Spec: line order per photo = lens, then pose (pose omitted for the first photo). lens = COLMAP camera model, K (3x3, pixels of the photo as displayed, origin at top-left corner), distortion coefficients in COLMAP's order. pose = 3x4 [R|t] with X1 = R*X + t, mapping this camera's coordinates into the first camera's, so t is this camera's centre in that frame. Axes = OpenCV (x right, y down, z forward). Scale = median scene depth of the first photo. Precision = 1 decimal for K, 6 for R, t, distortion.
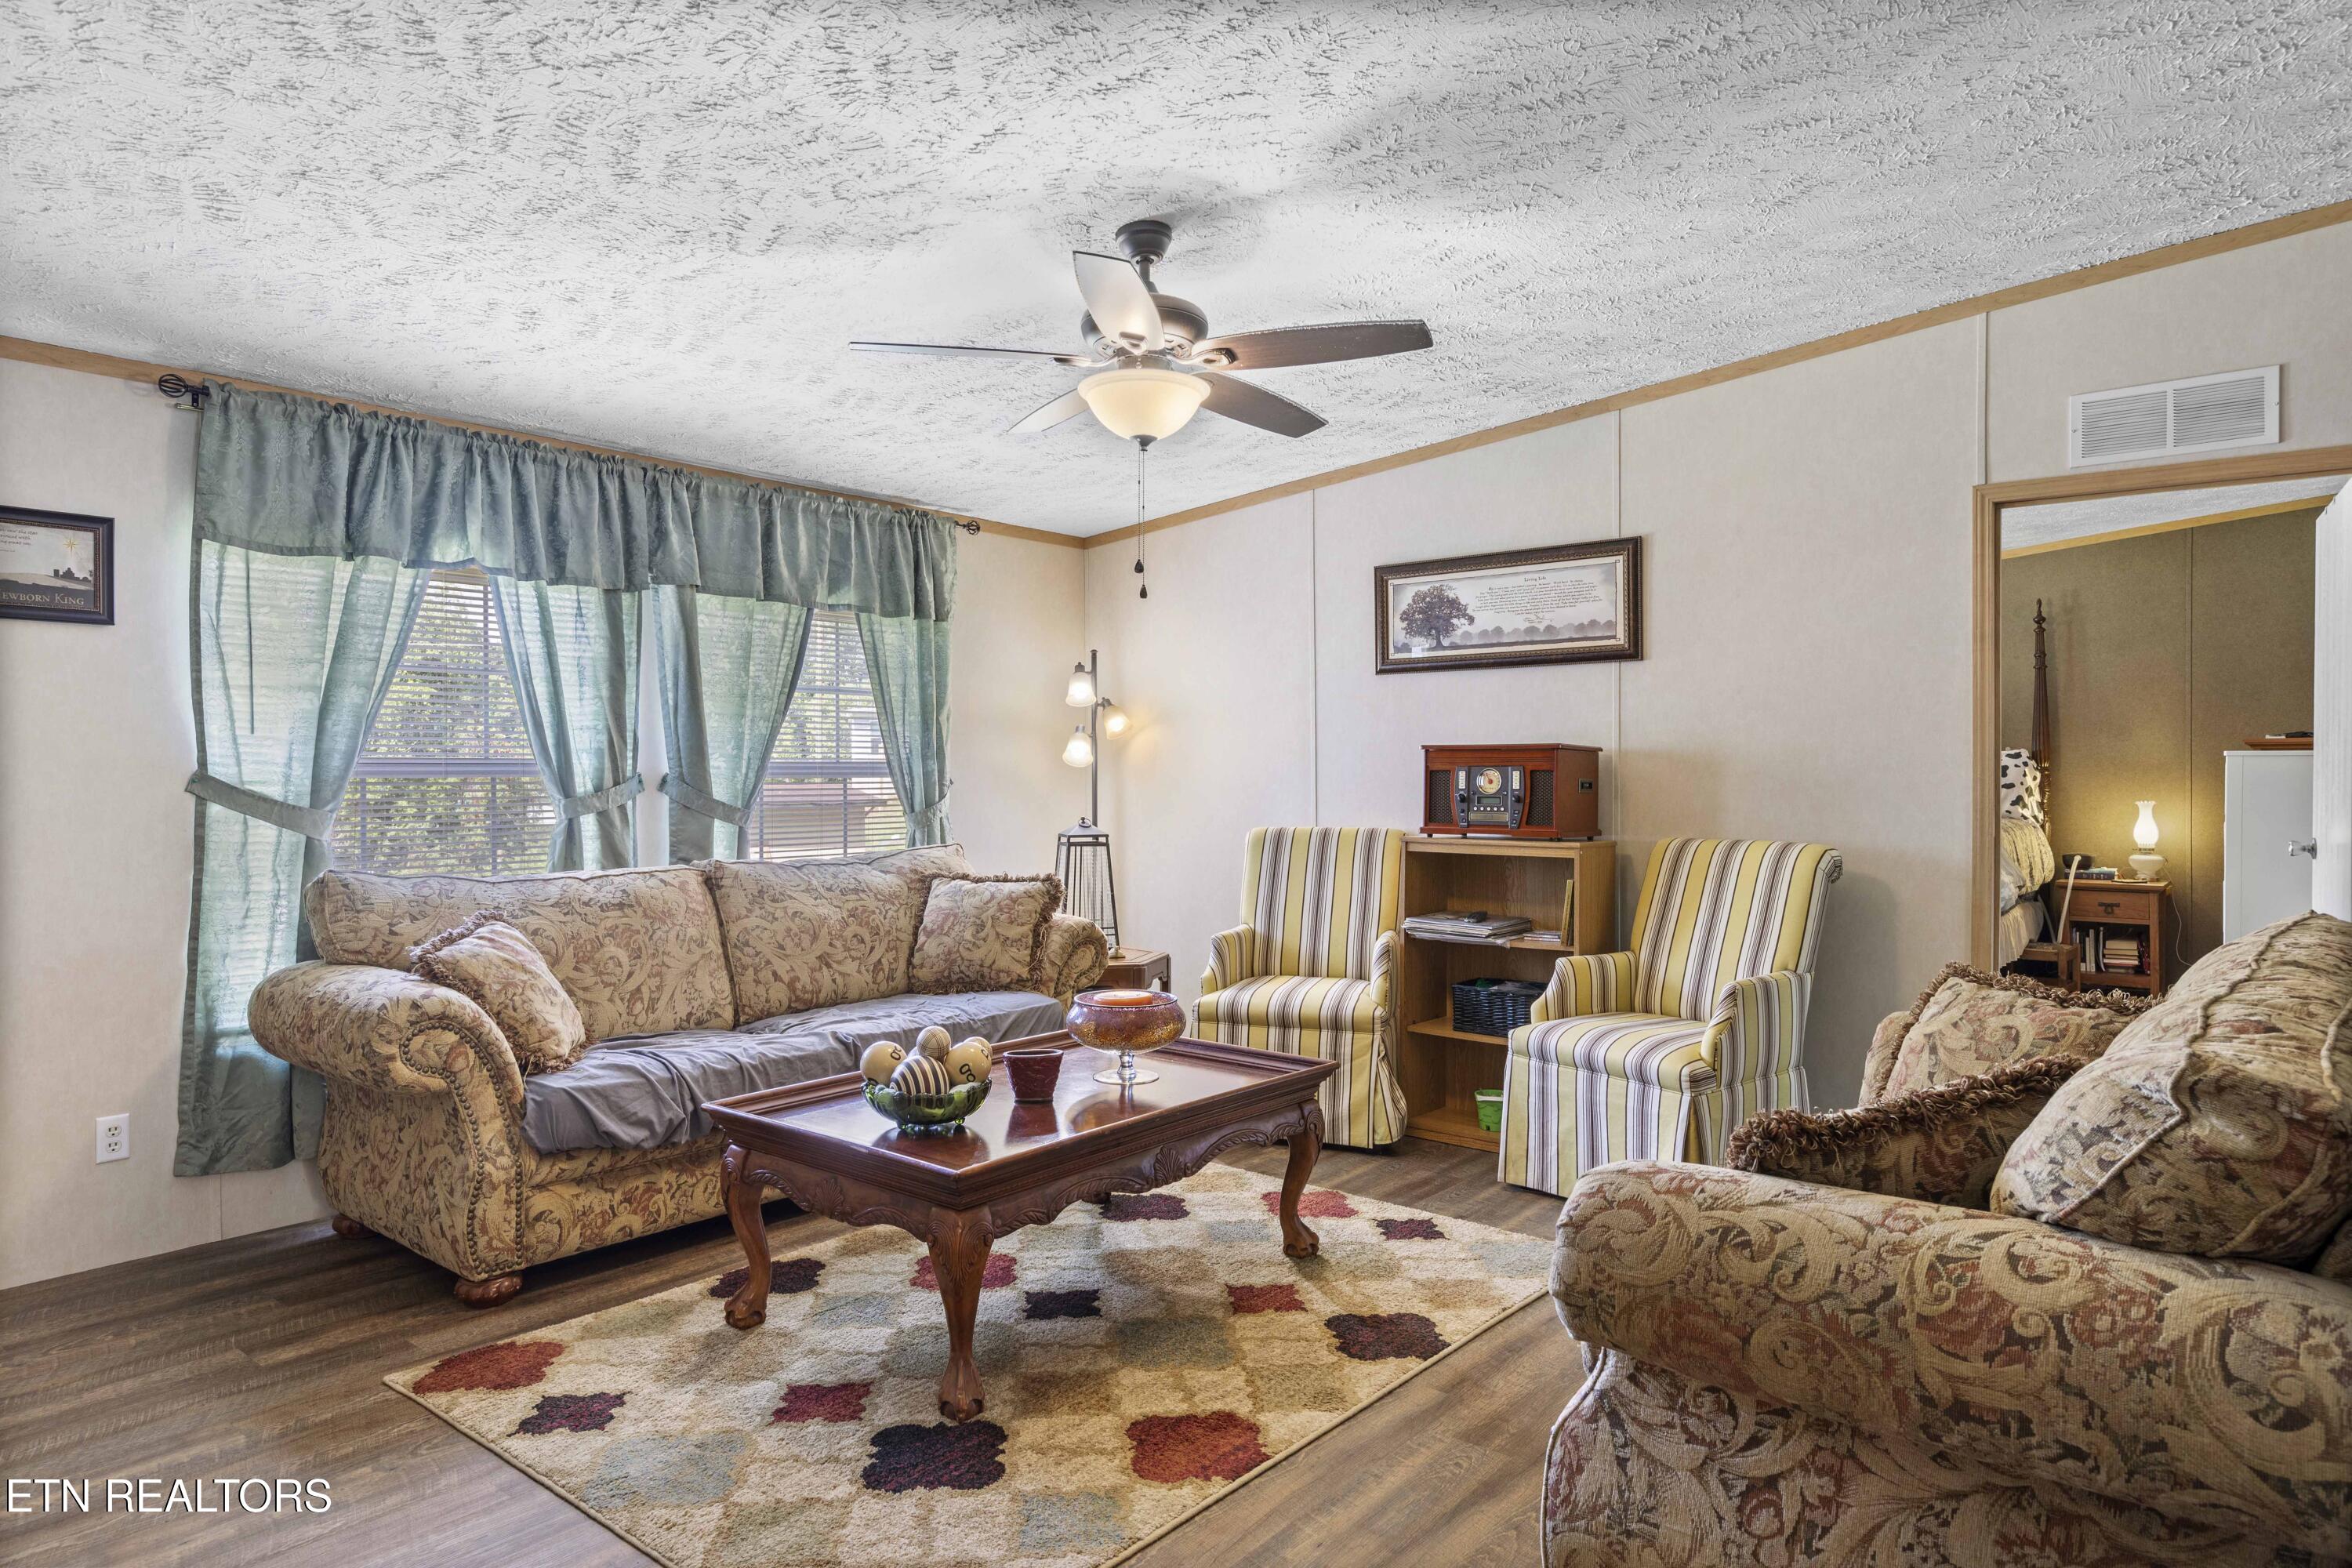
lens RADIAL K [[1412.3, 0, 1164.5], [0, 1412.3, 786.8], [0, 0, 1]] dist [0.001955, -0.000215]
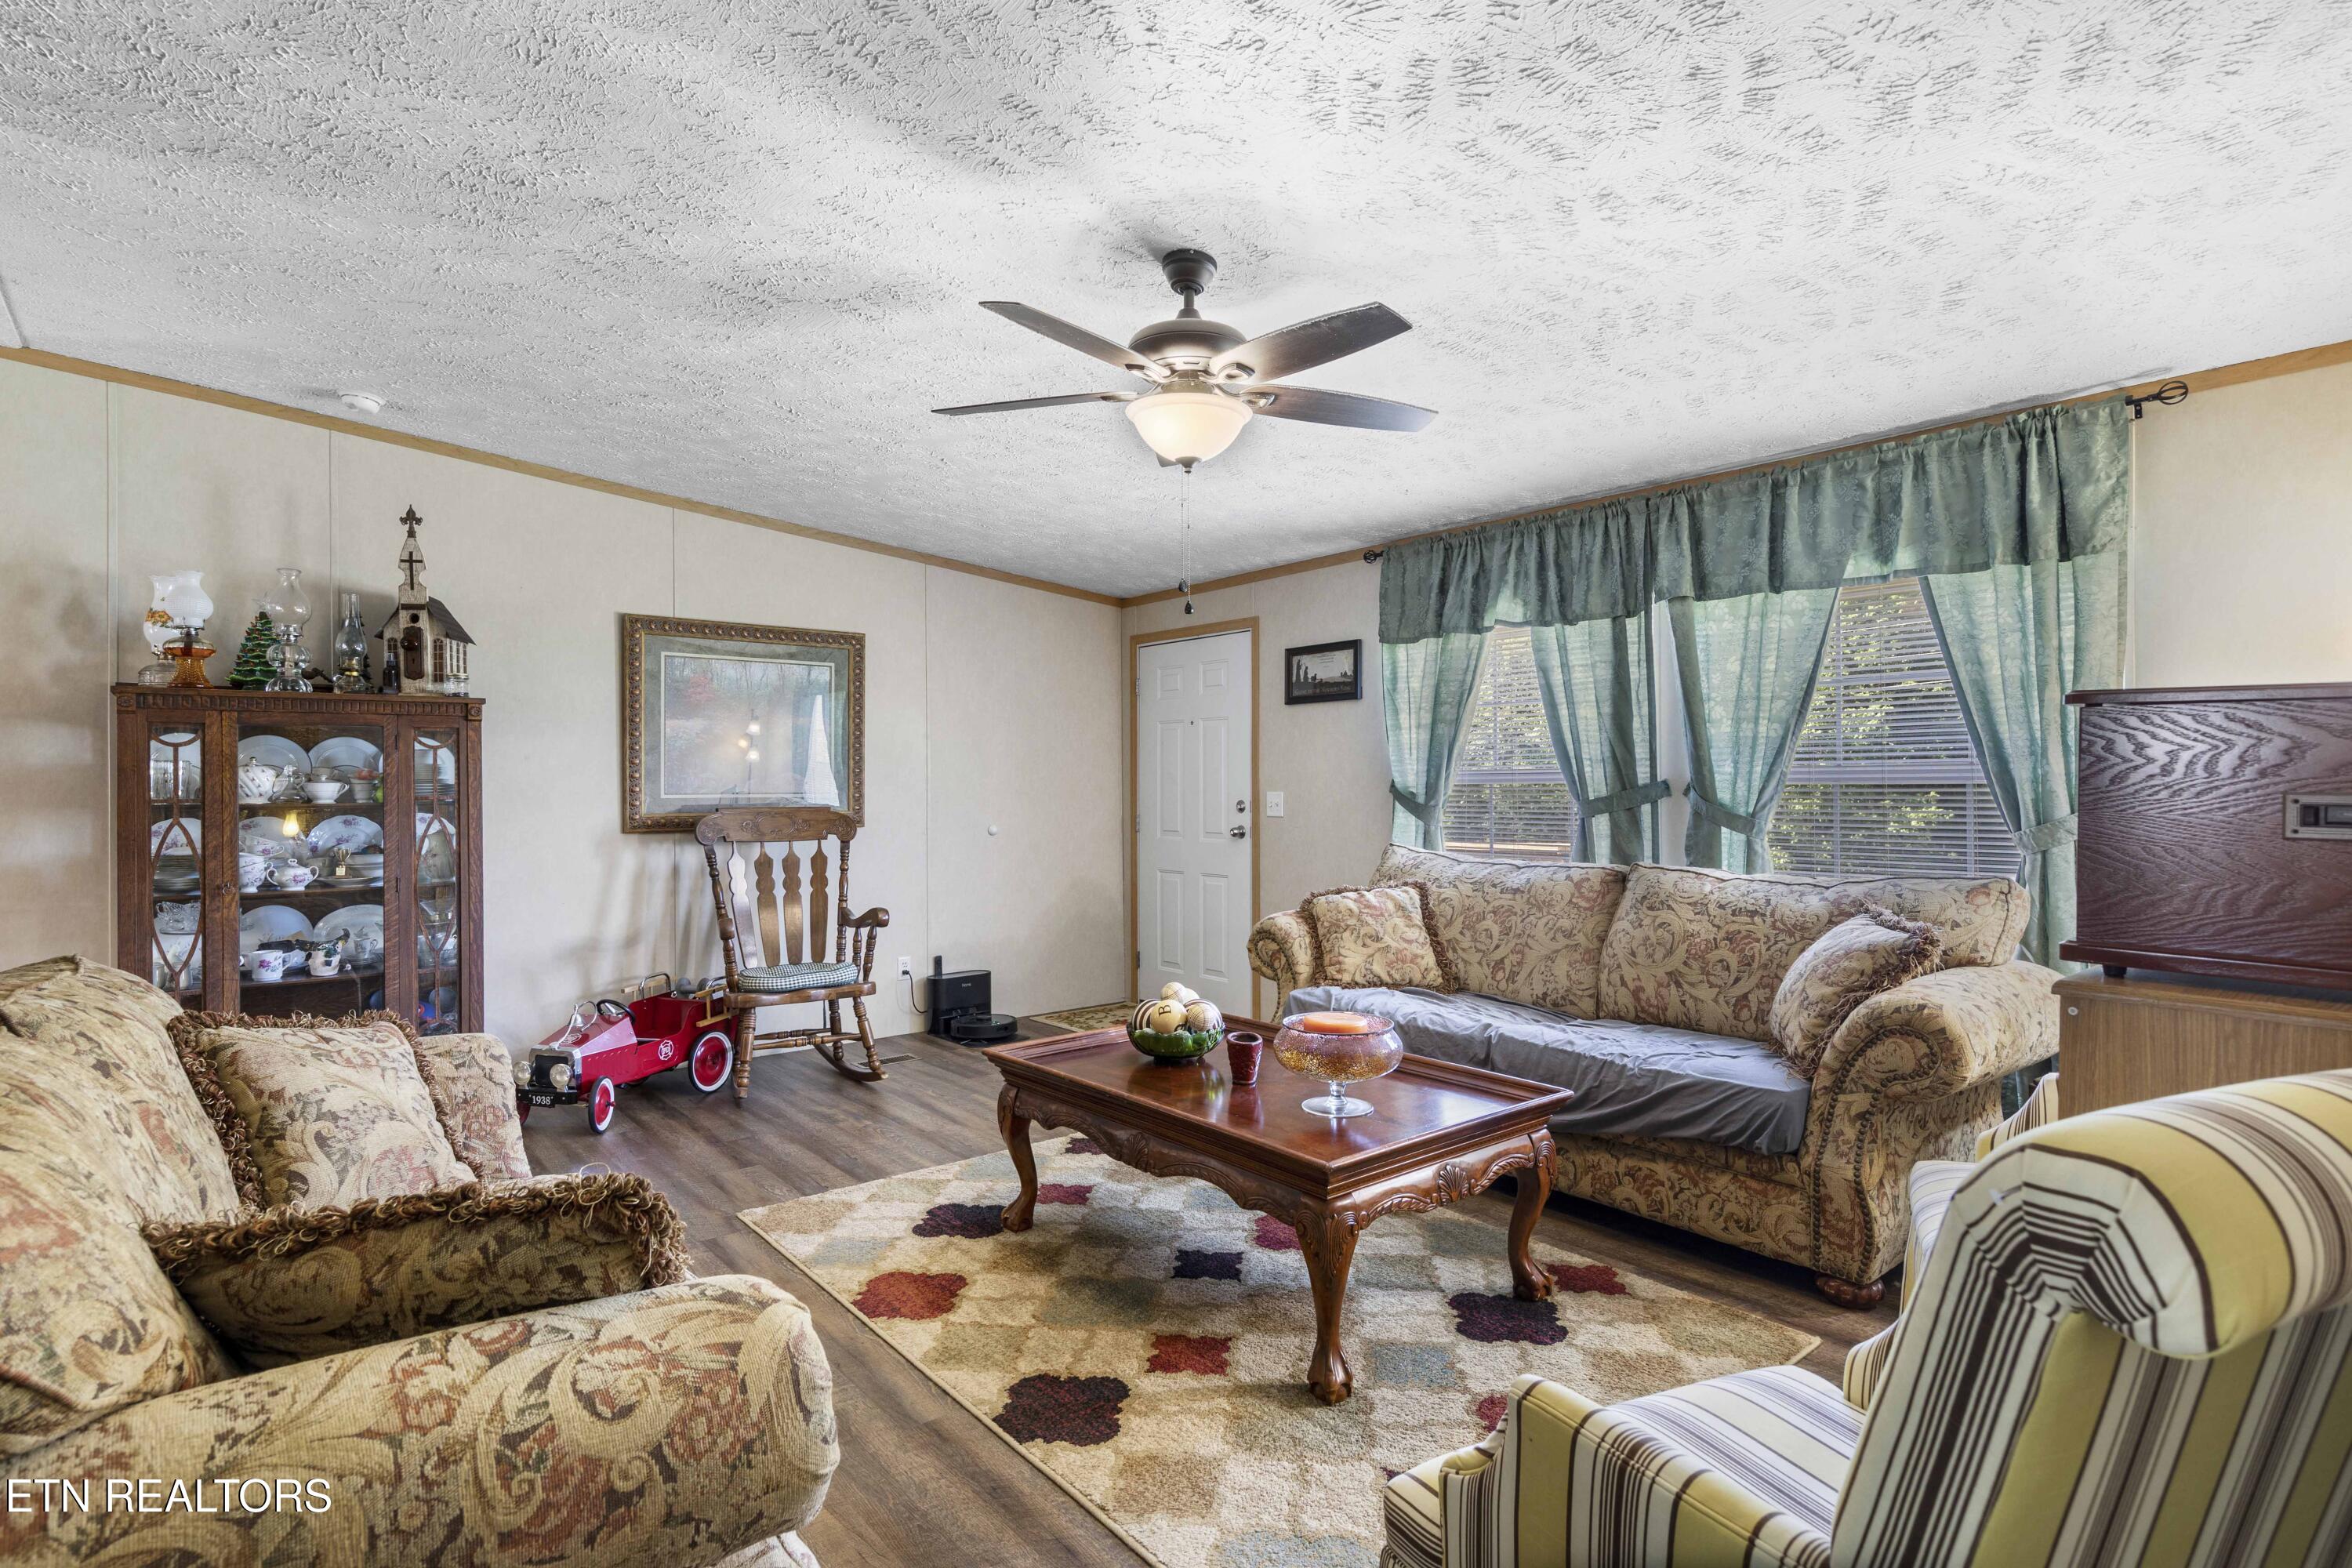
lens RADIAL K [[1178.2, 0, 1169.3], [0, 1178.2, 785.2], [0, 0, 1]] dist [0.002940, 0.000050]
pose [[-0.196706, 0.003568, -0.980456, 0.731108], [-0.003761, 0.999983, 0.004394, -0.009991], [0.980455, 0.004552, -0.196689, 1.008244]]
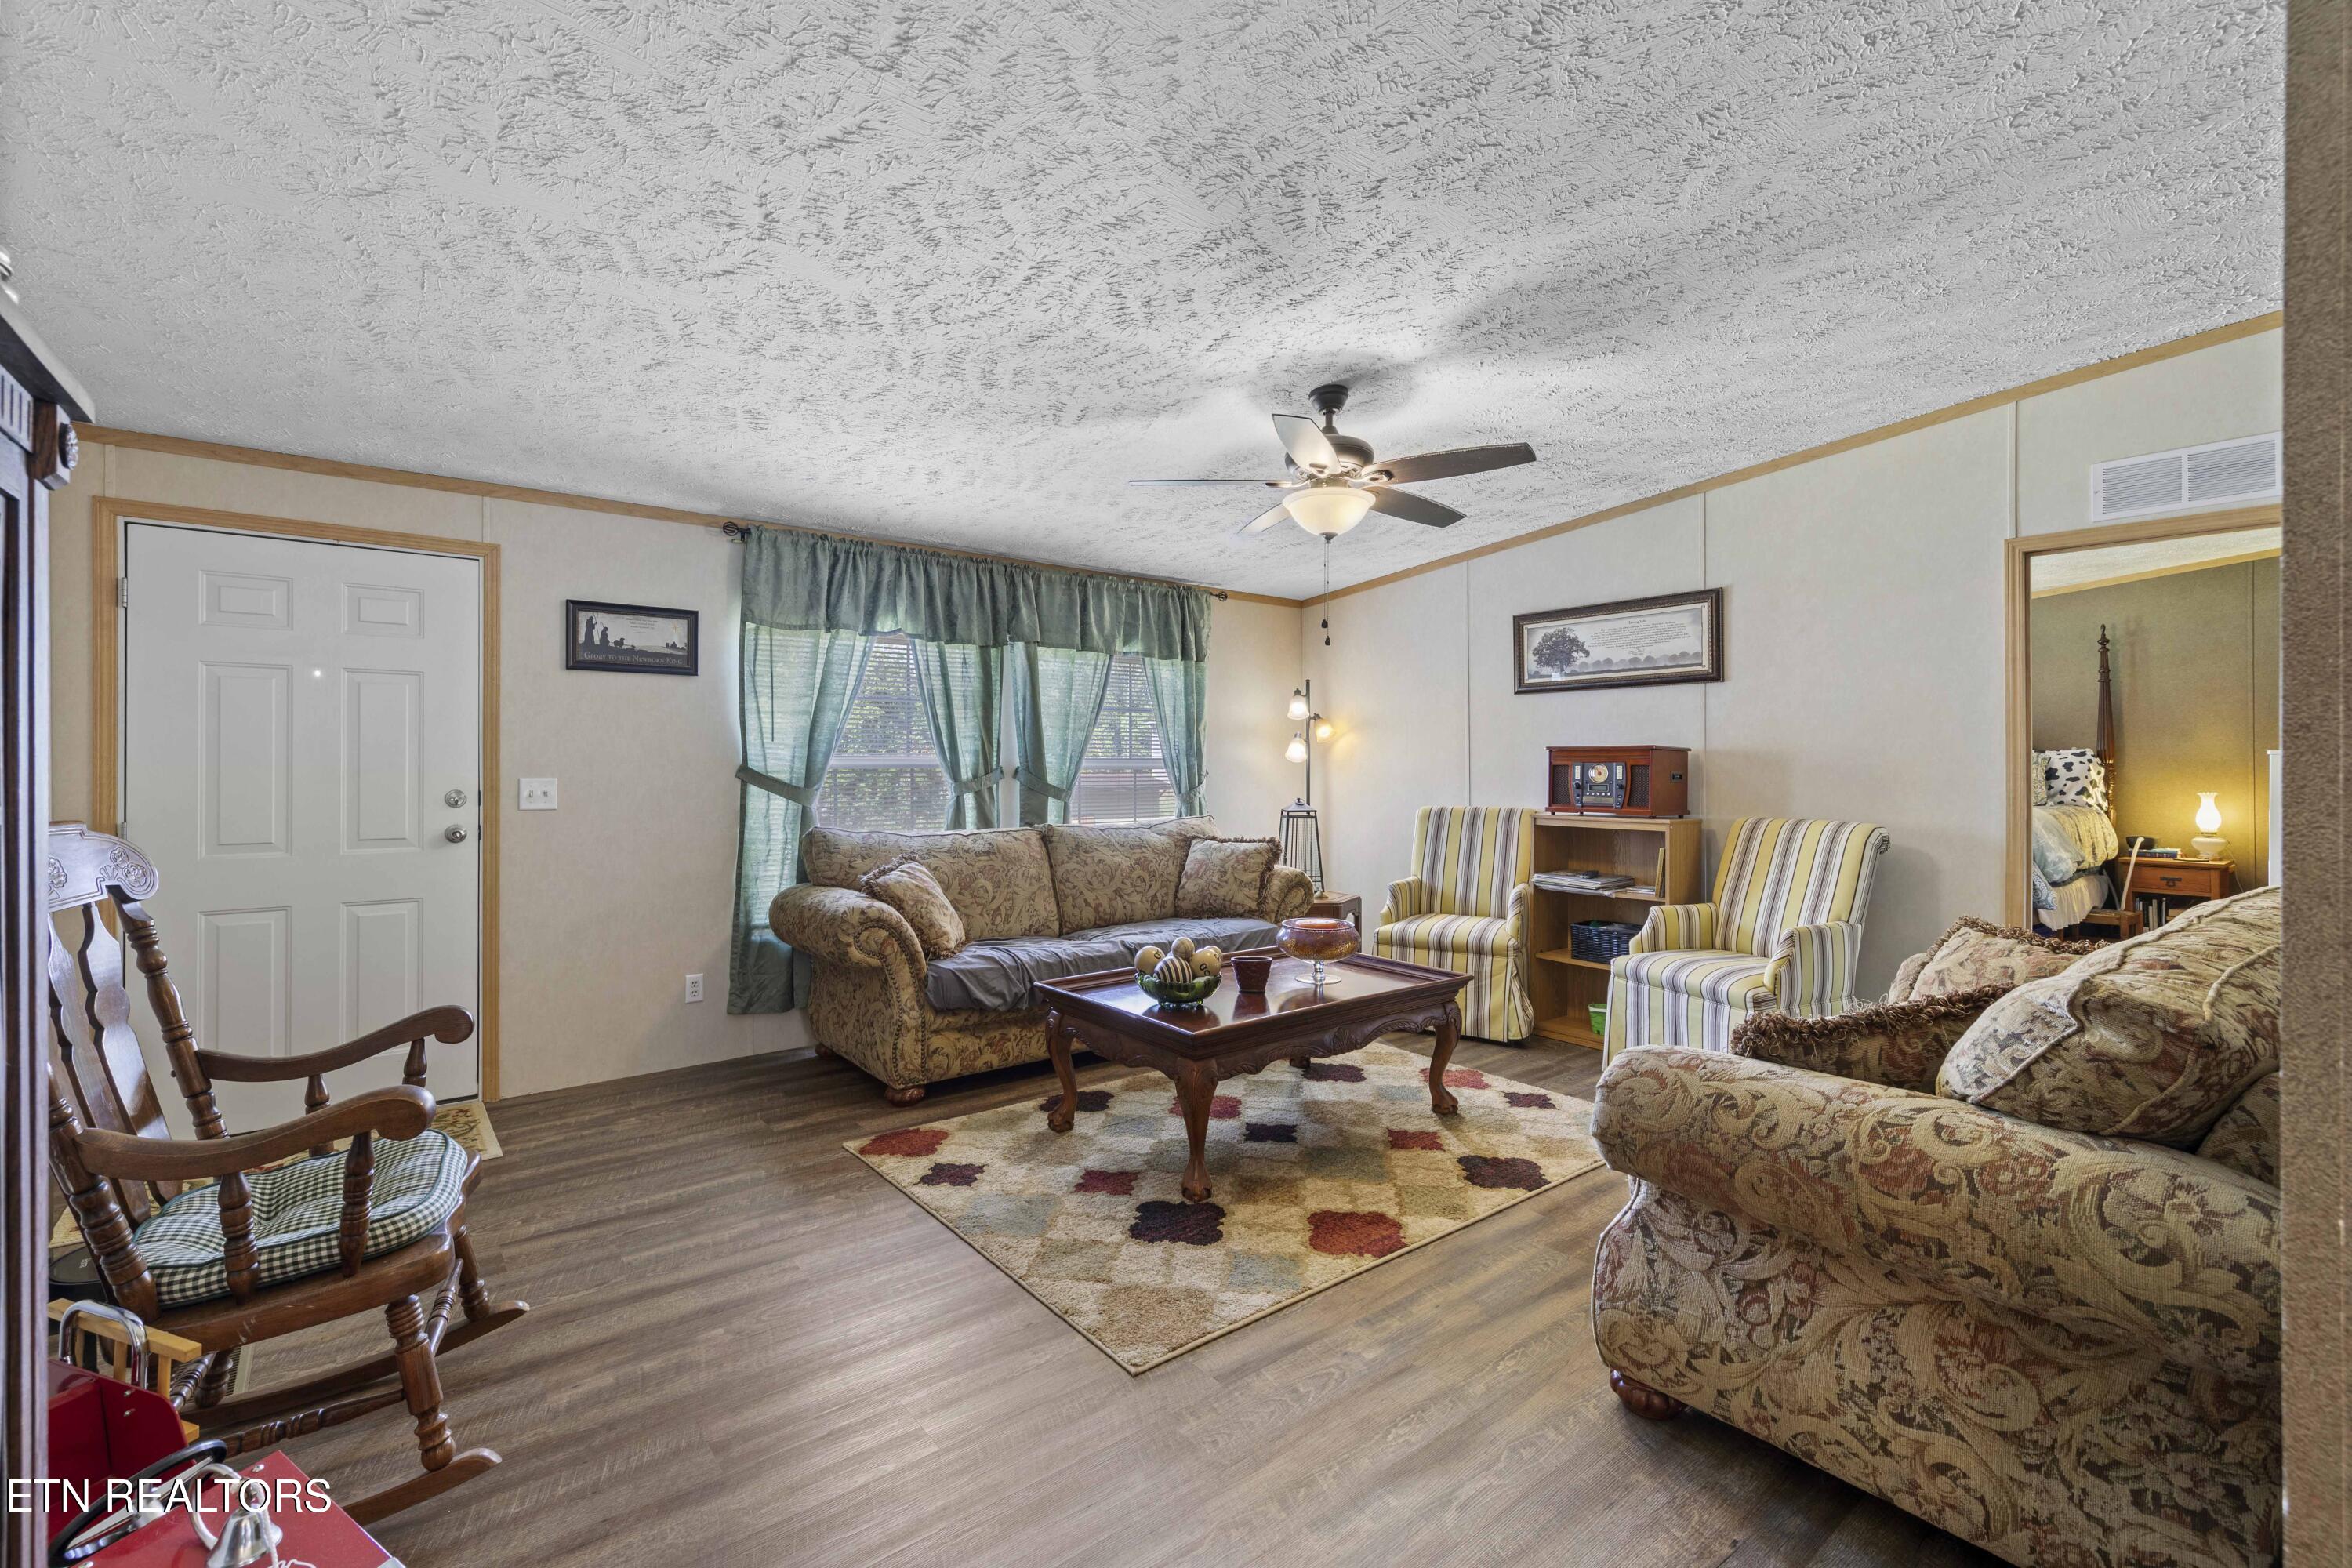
lens RADIAL K [[1021.2, 0, 1159.0], [0, 1021.2, 765.9], [0, 0, 1]] dist [-0.001282, -0.000545]
pose [[0.977647, 0.001798, -0.210245, 0.031072], [-0.004038, 0.999940, -0.010224, 0.000614], [0.210214, 0.010845, 0.977595, -0.046423]]
